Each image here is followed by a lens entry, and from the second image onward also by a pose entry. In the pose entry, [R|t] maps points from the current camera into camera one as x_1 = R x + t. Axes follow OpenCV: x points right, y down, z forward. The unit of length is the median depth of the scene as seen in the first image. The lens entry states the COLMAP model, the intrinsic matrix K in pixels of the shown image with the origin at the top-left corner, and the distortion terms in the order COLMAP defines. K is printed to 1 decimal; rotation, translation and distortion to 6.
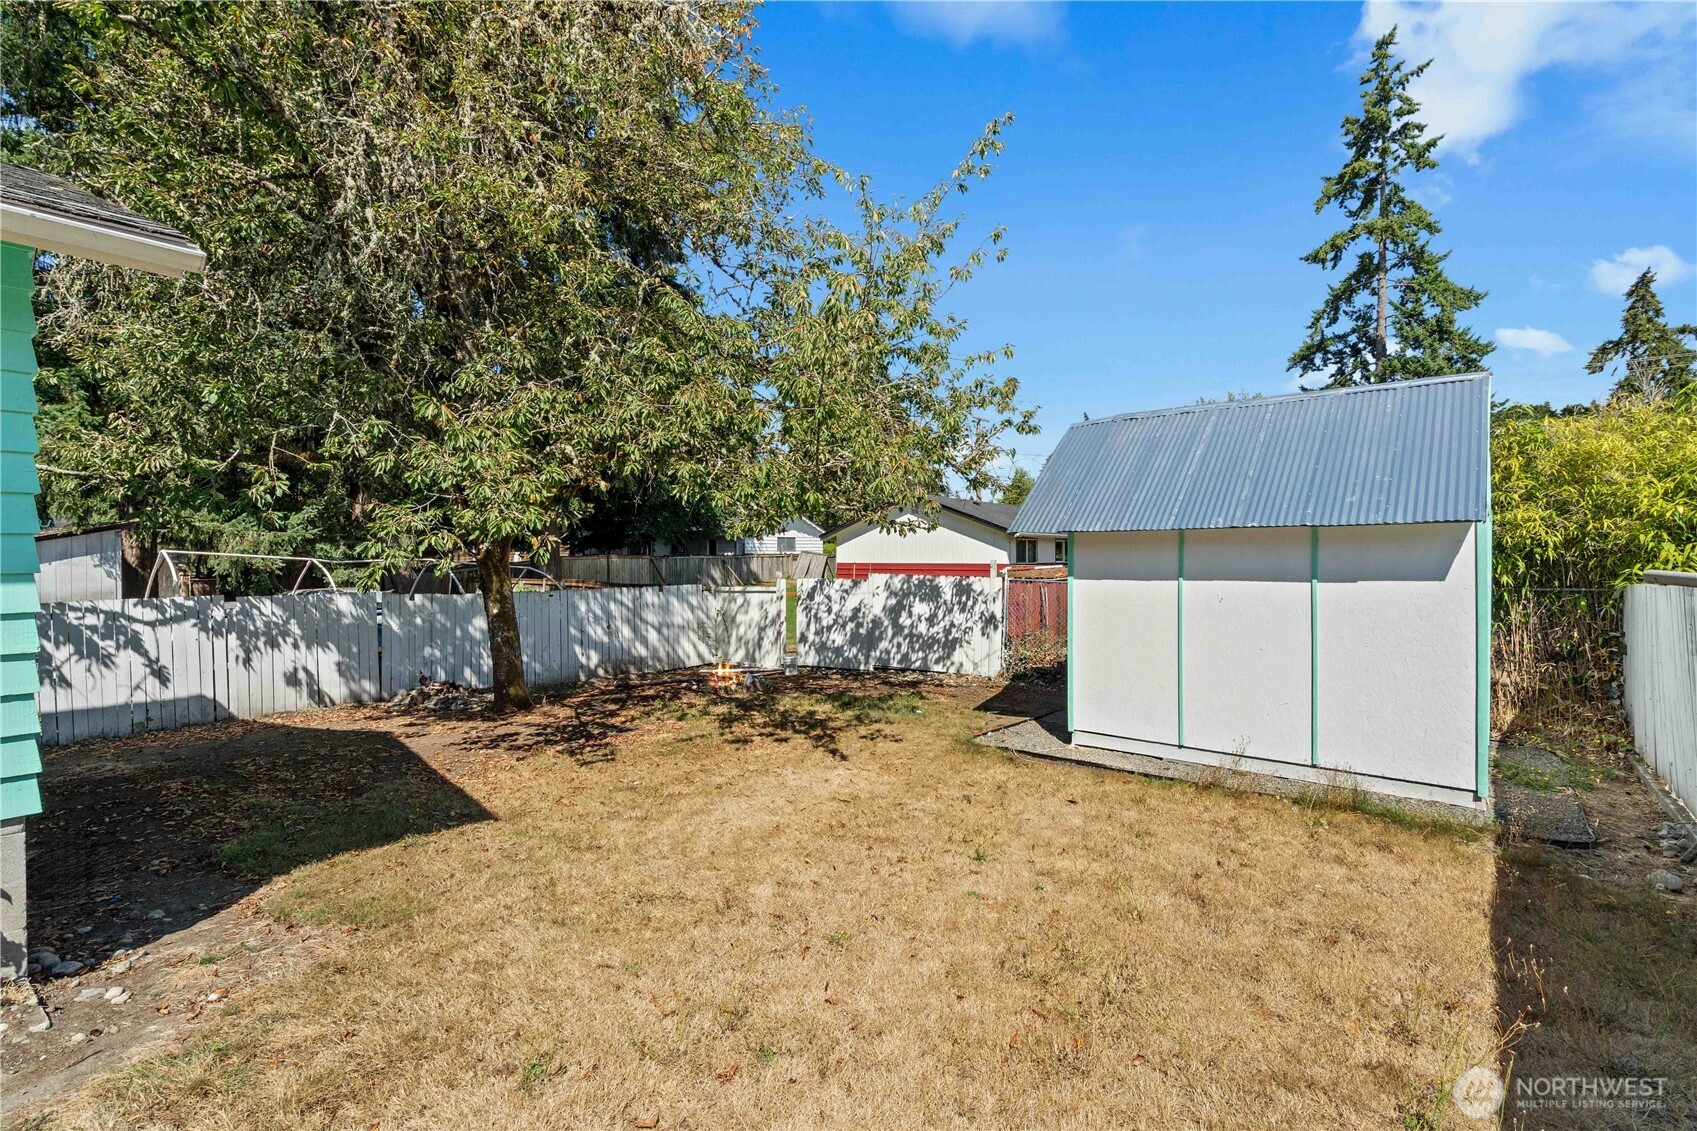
lens RADIAL K [[778.8, 0, 840.0], [0, 778.8, 561.5], [0, 0, 1]] dist [0.001222, 0.000135]
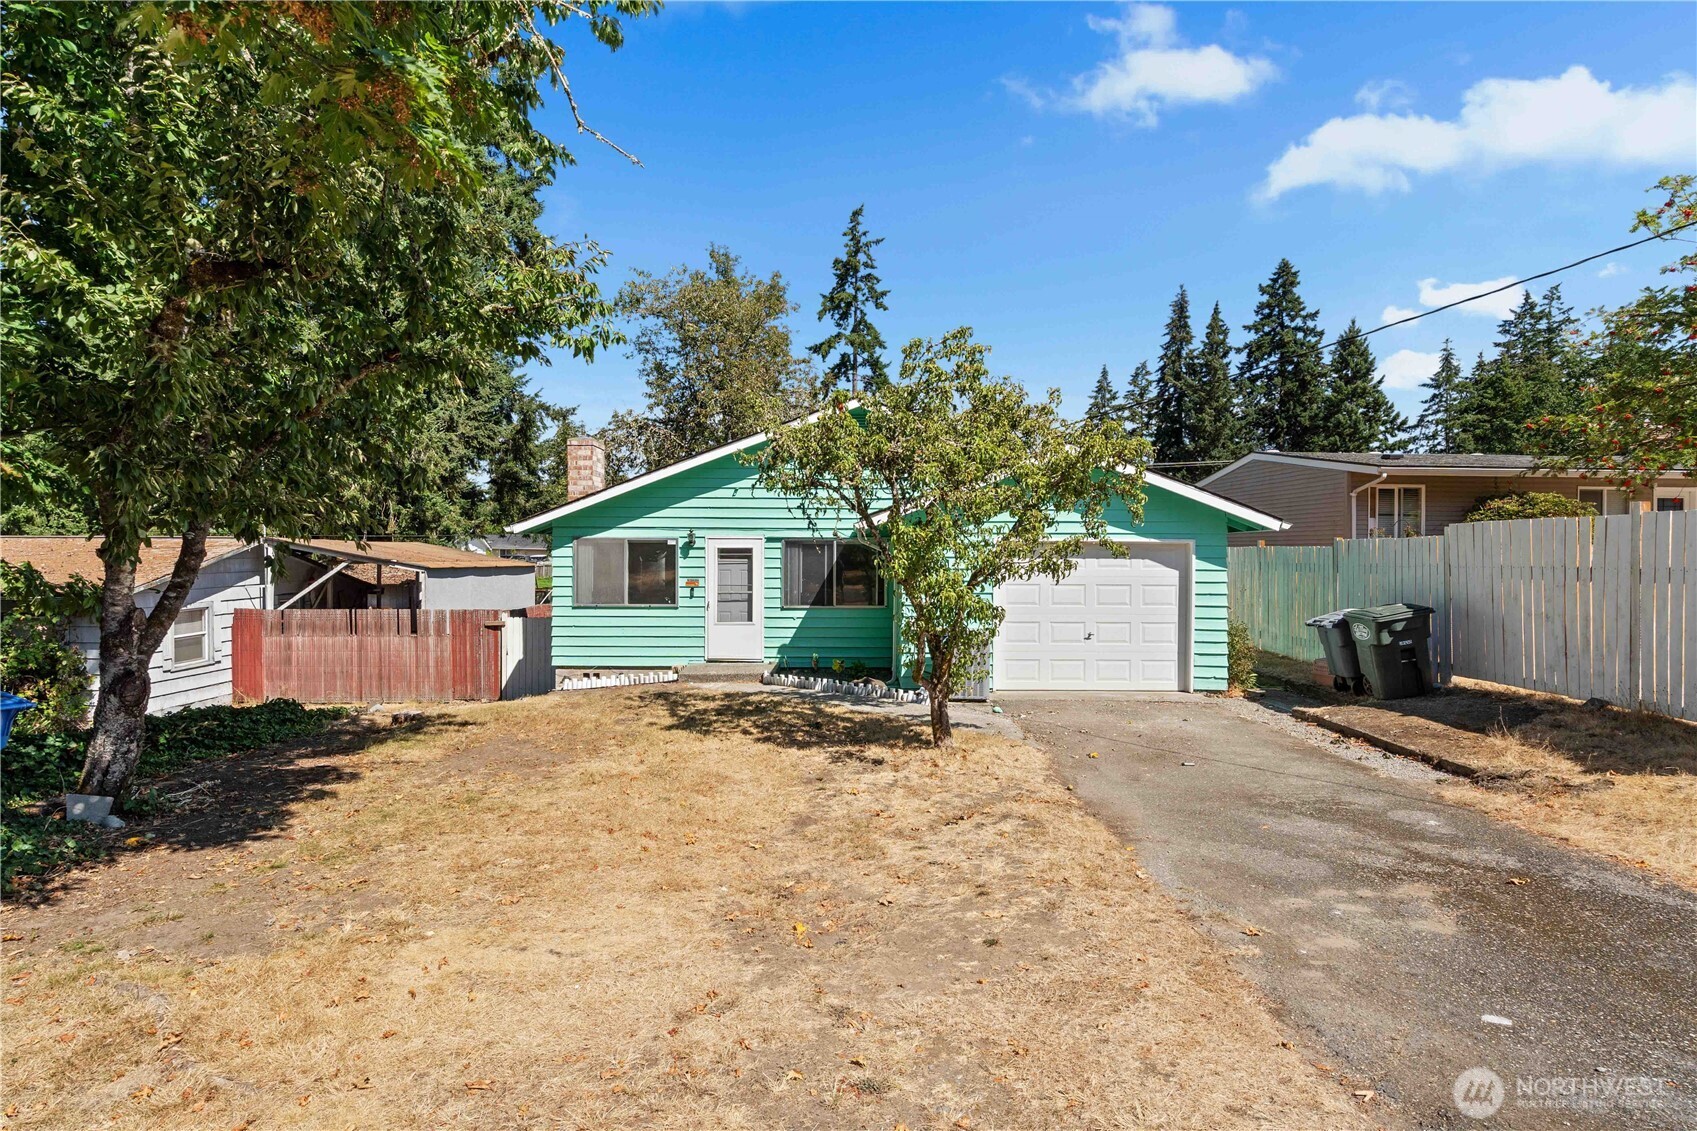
lens RADIAL K [[898.8, 0, 852.5], [0, 898.8, 555.2], [0, 0, 1]] dist [0.000365, 0.001775]
pose [[0.777231, 0.007181, 0.629175, -0.370270], [0.000262, 0.999931, -0.011736, -0.008338], [-0.629216, 0.009286, 0.777175, -0.301152]]
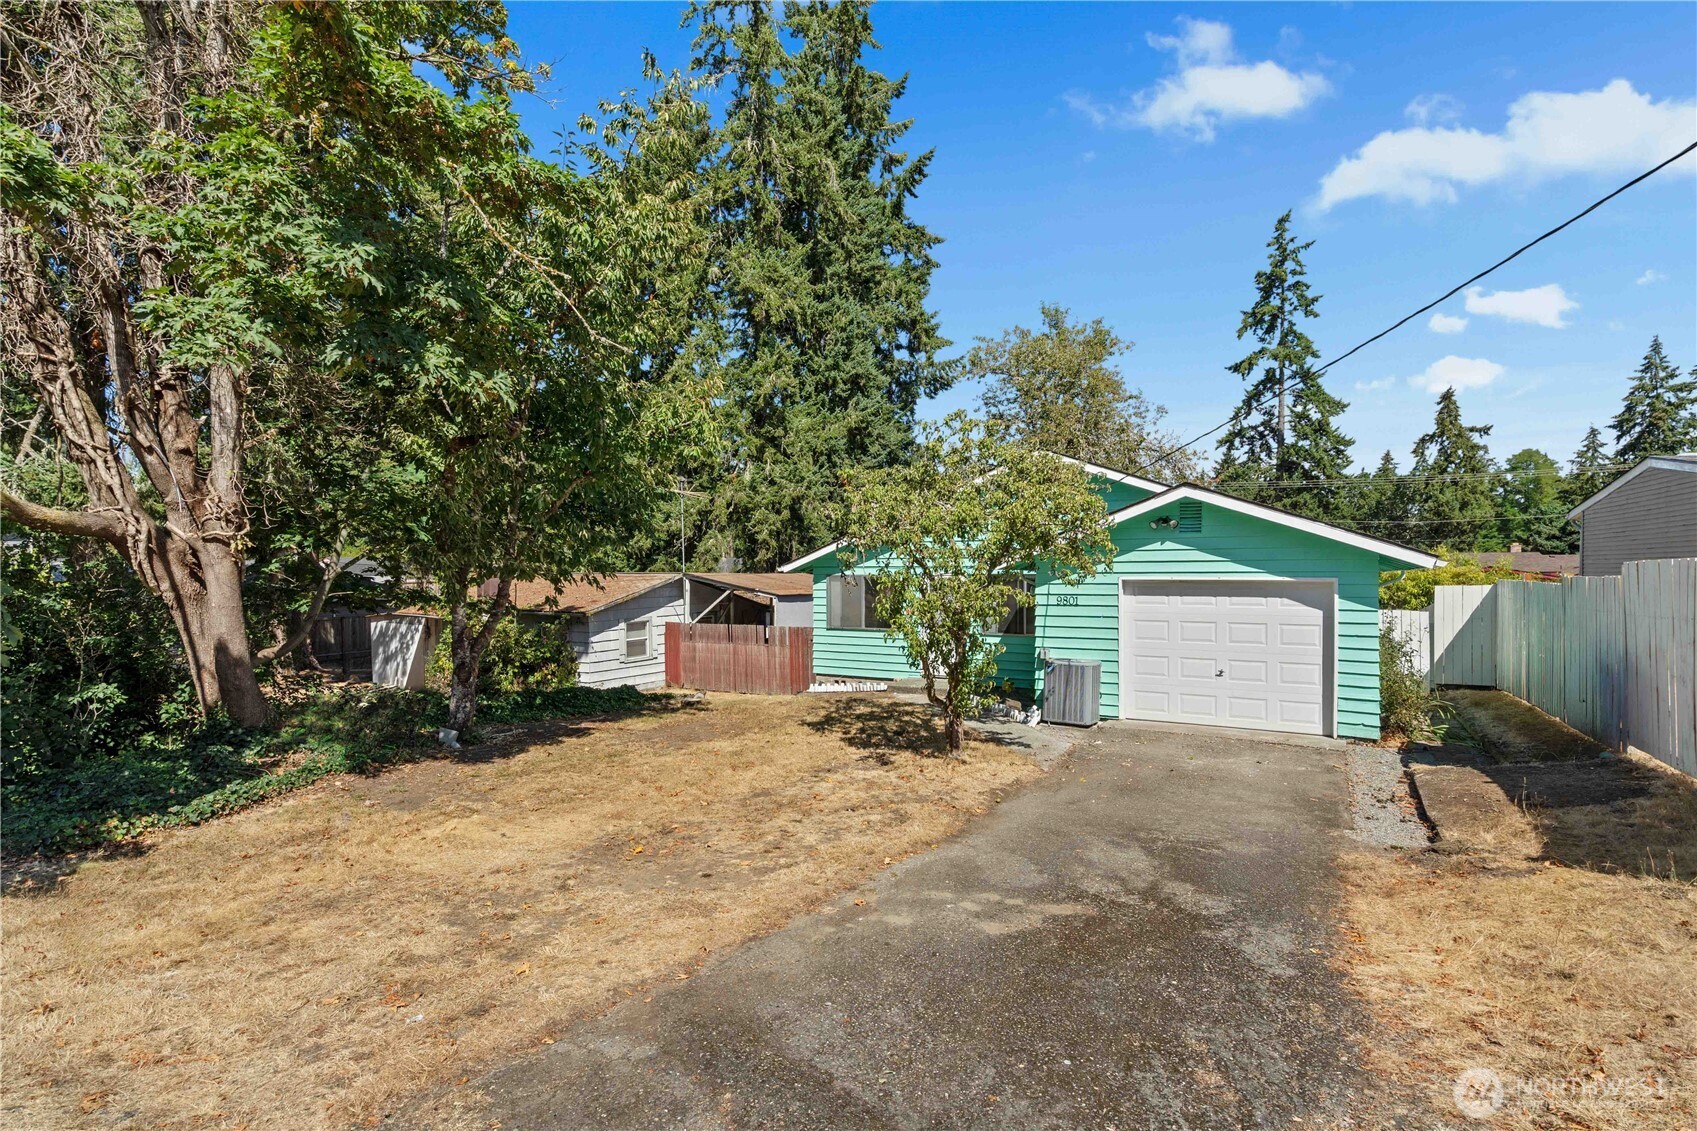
lens RADIAL K [[825.7, 0, 841.2], [0, 825.7, 579.7], [0, 0, 1]] dist [0.000413, 0.000640]
pose [[0.988679, 0.002292, 0.150030, -0.315048], [-0.001424, 0.999982, -0.005893, -0.012592], [-0.150041, 0.005613, 0.988664, -0.351134]]
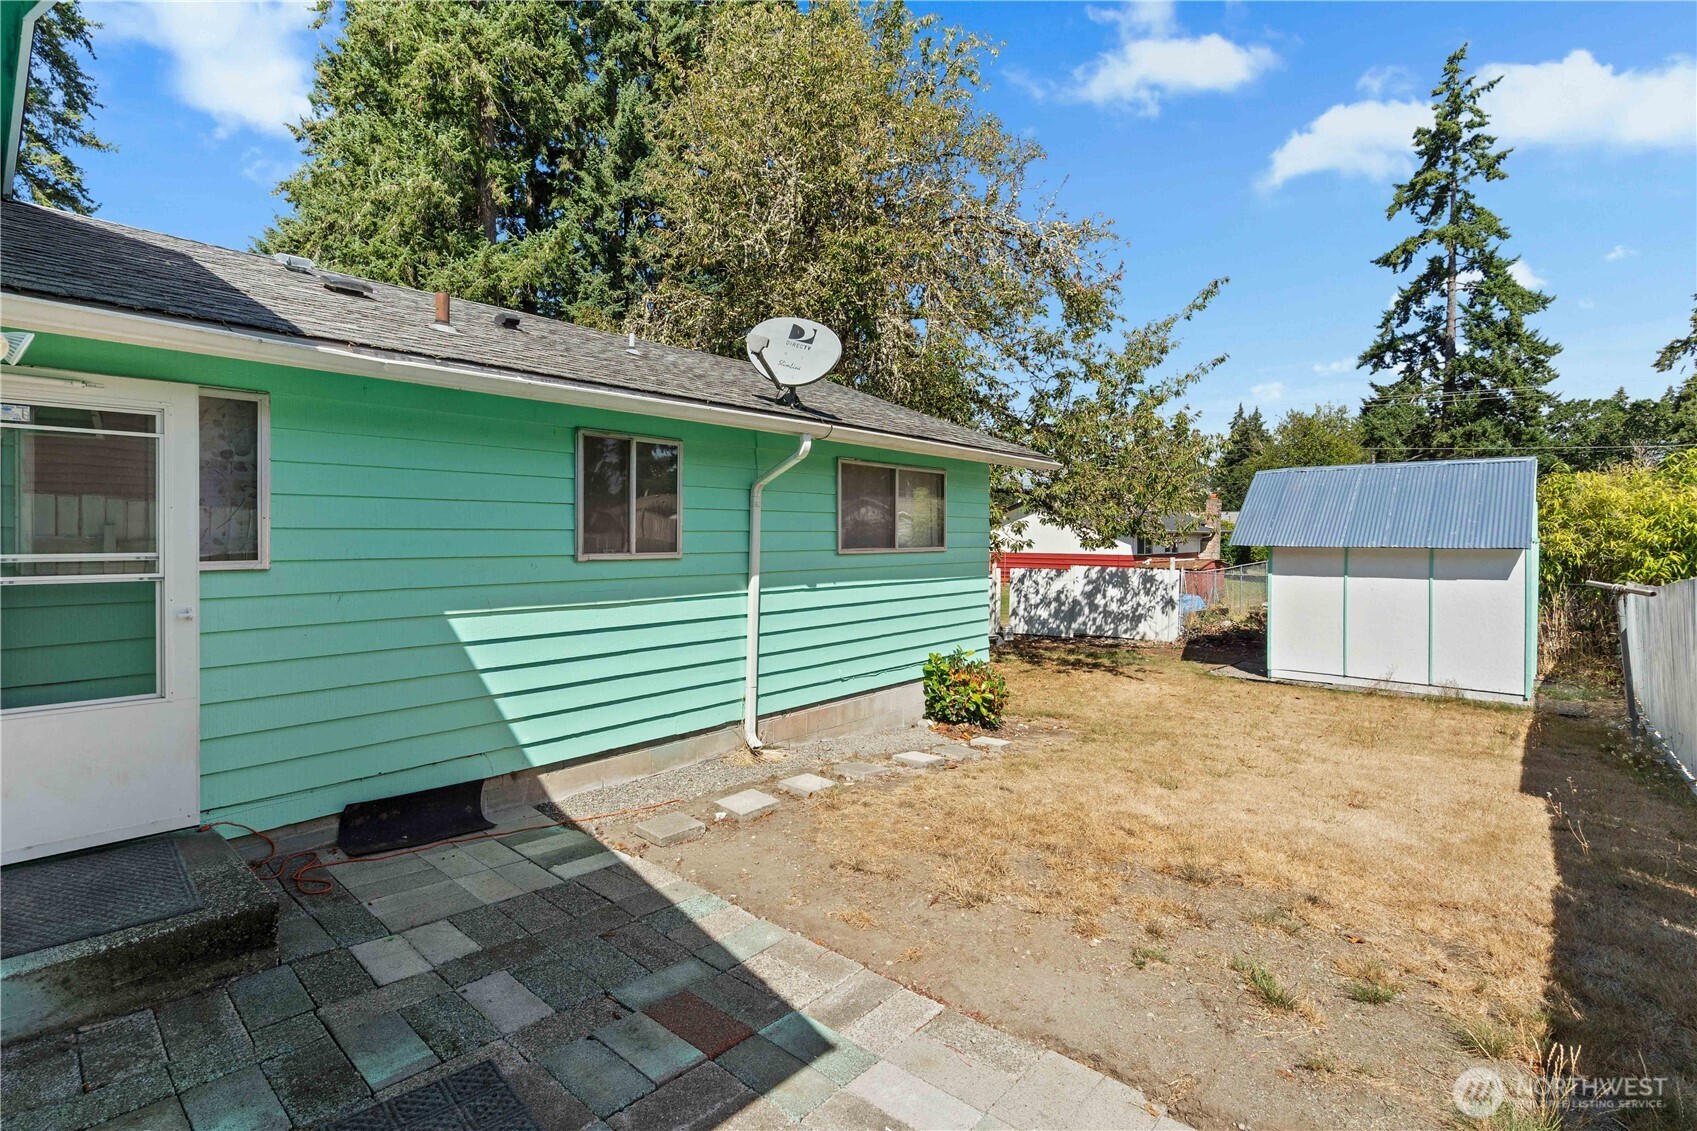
lens RADIAL K [[795.2, 0, 846.9], [0, 795.2, 542.1], [0, 0, 1]] dist [-0.001168, 0.000291]
pose [[0.999270, 0.009599, -0.036972, -0.076771], [-0.009643, 0.999953, -0.001006, -0.005197], [0.036960, 0.001361, 0.999316, -0.100033]]
